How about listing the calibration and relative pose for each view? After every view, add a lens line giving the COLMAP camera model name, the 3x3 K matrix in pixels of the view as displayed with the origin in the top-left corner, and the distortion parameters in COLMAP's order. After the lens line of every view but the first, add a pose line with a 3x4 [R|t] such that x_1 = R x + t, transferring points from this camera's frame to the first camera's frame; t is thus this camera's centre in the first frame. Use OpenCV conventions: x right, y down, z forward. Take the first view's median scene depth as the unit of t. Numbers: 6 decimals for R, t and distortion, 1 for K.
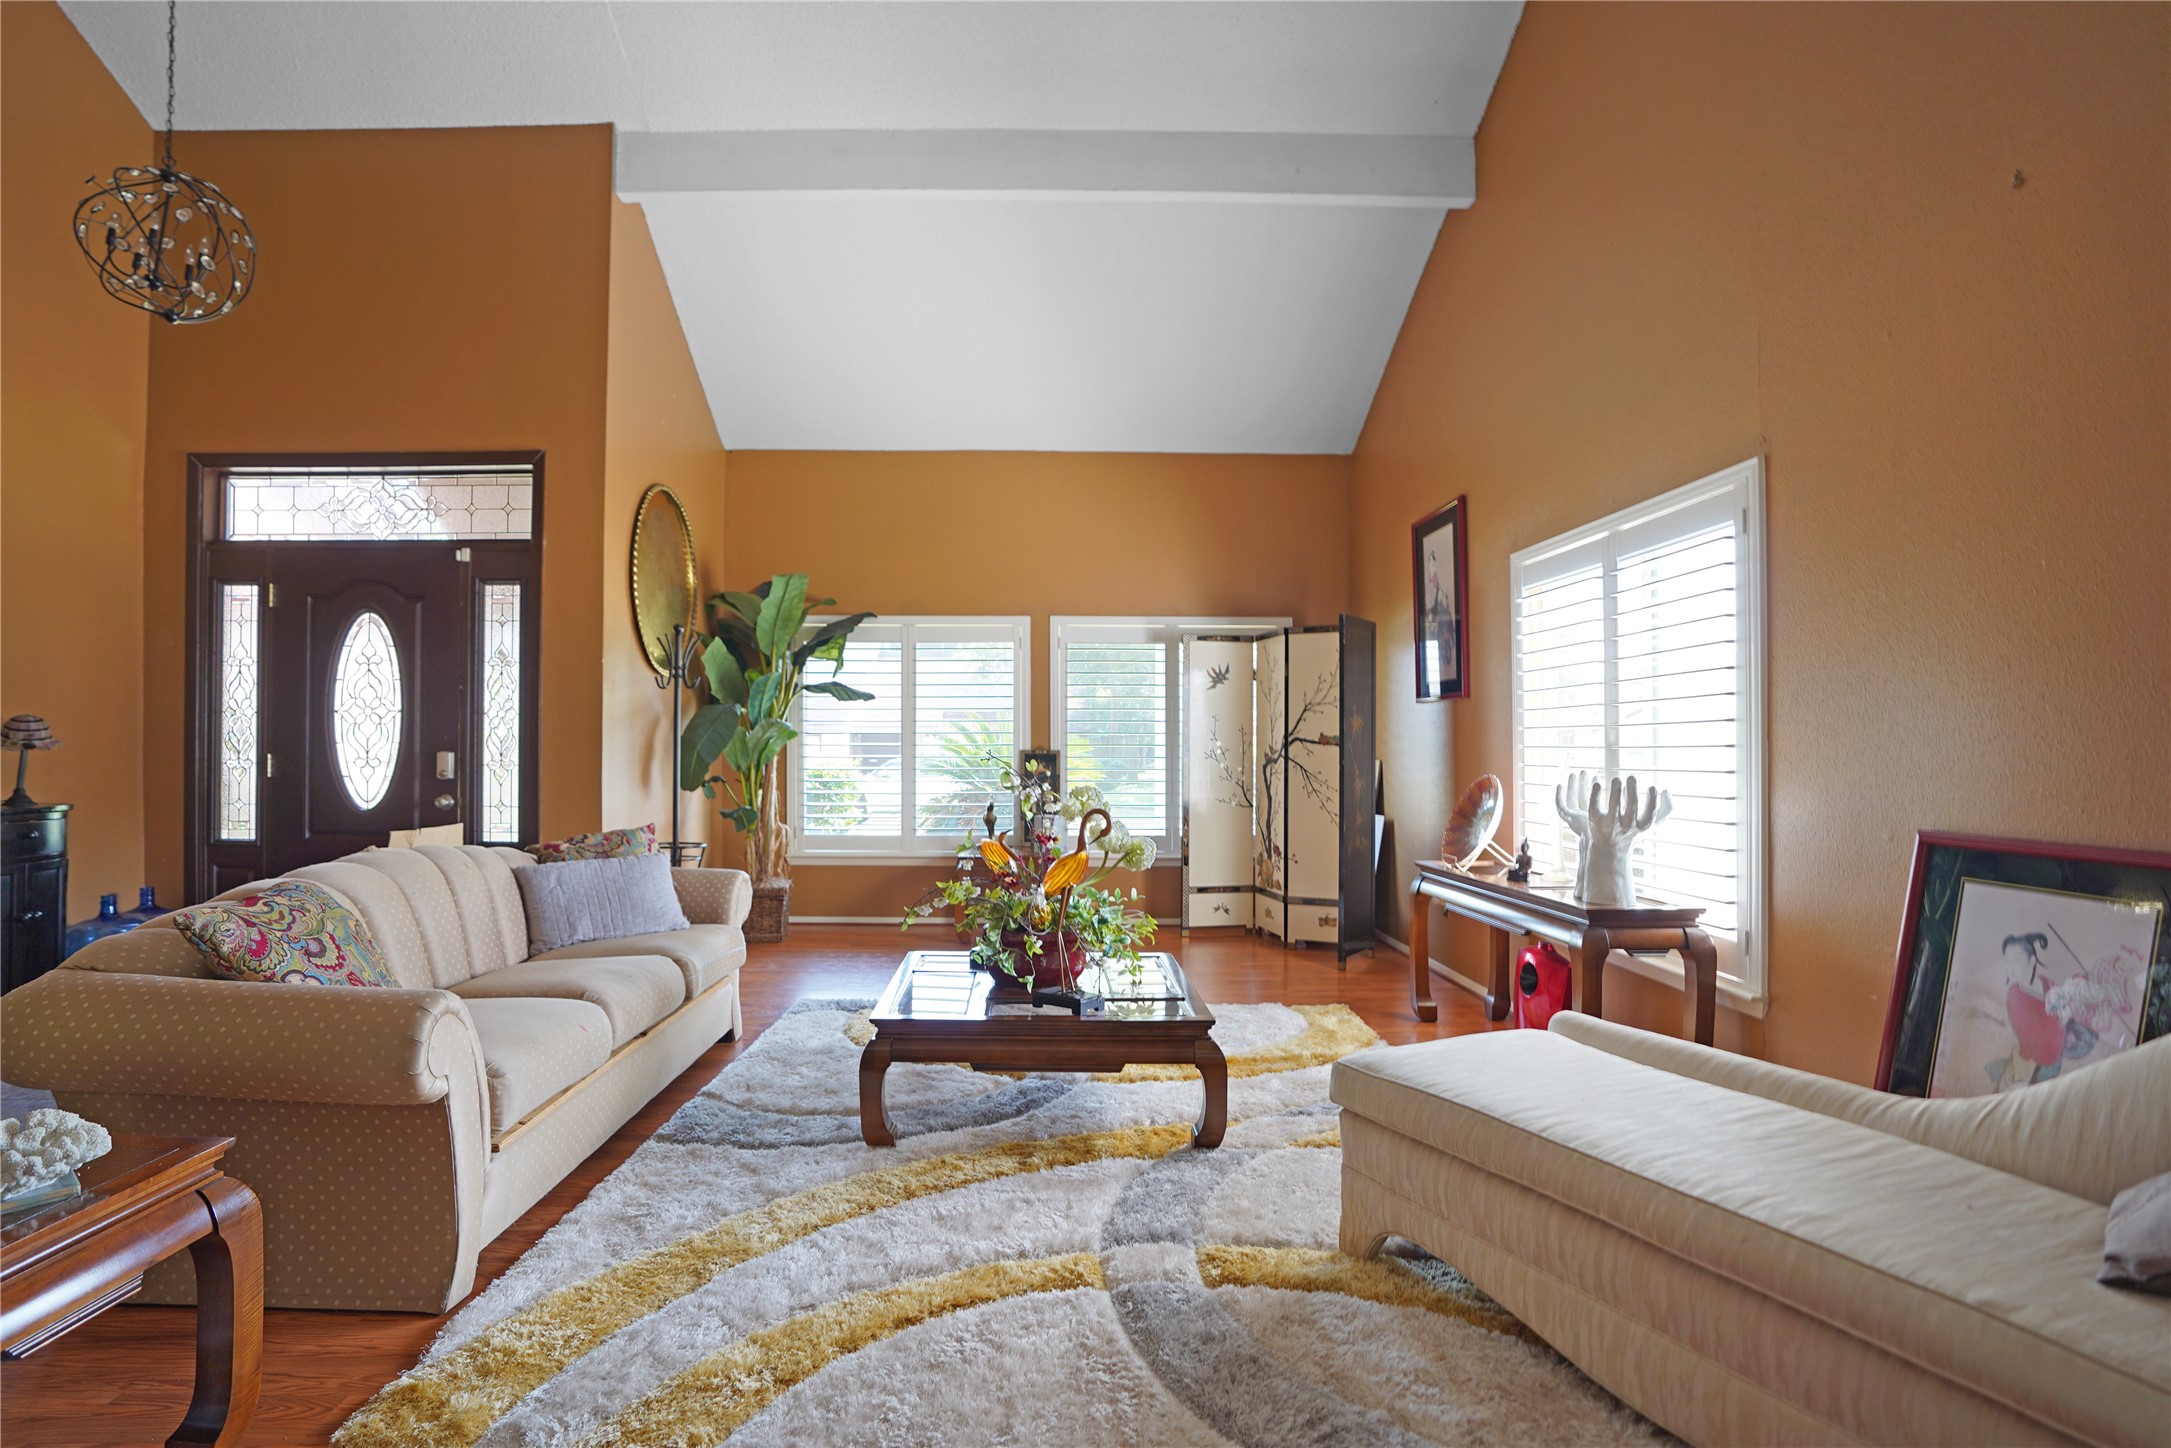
lens RADIAL K [[1190.4, 0, 1019.9], [0, 1190.4, 744.2], [0, 0, 1]] dist [-0.102970, 0.059435]
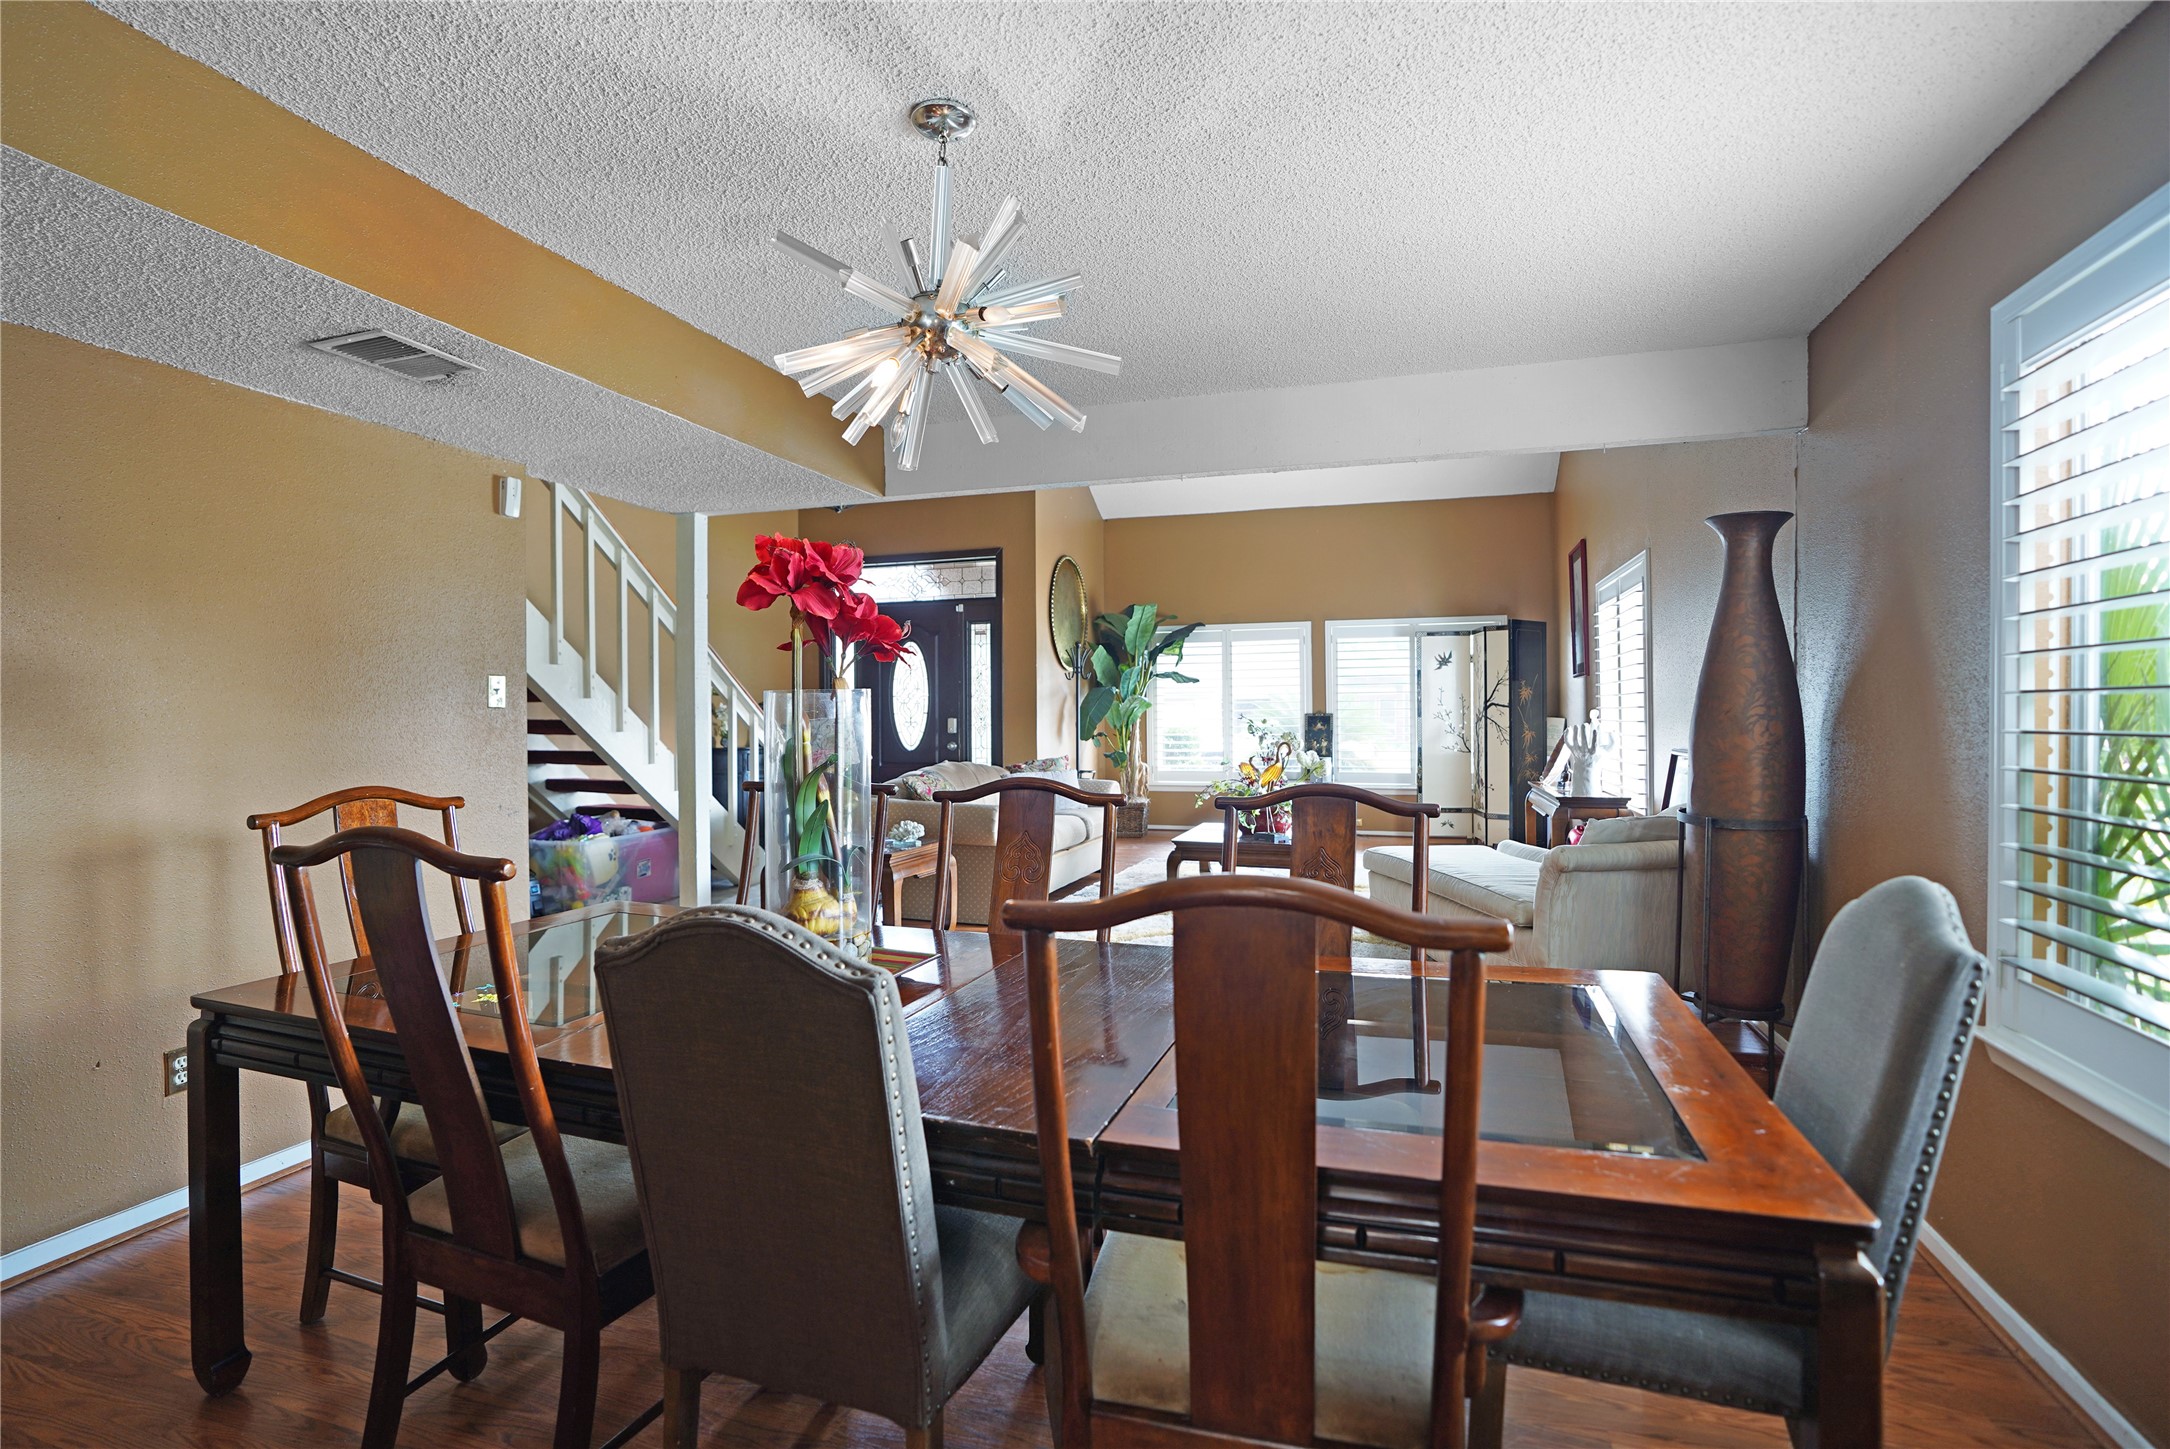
lens RADIAL K [[1127.9, 0, 1085.0], [0, 1127.9, 724.5], [0, 0, 1]] dist [-0.075813, 0.024198]
pose [[0.964911, -0.008969, -0.262425, 0.115392], [0.012251, 0.999866, 0.010871, -0.000122], [0.262292, -0.013705, 0.964891, -0.449926]]
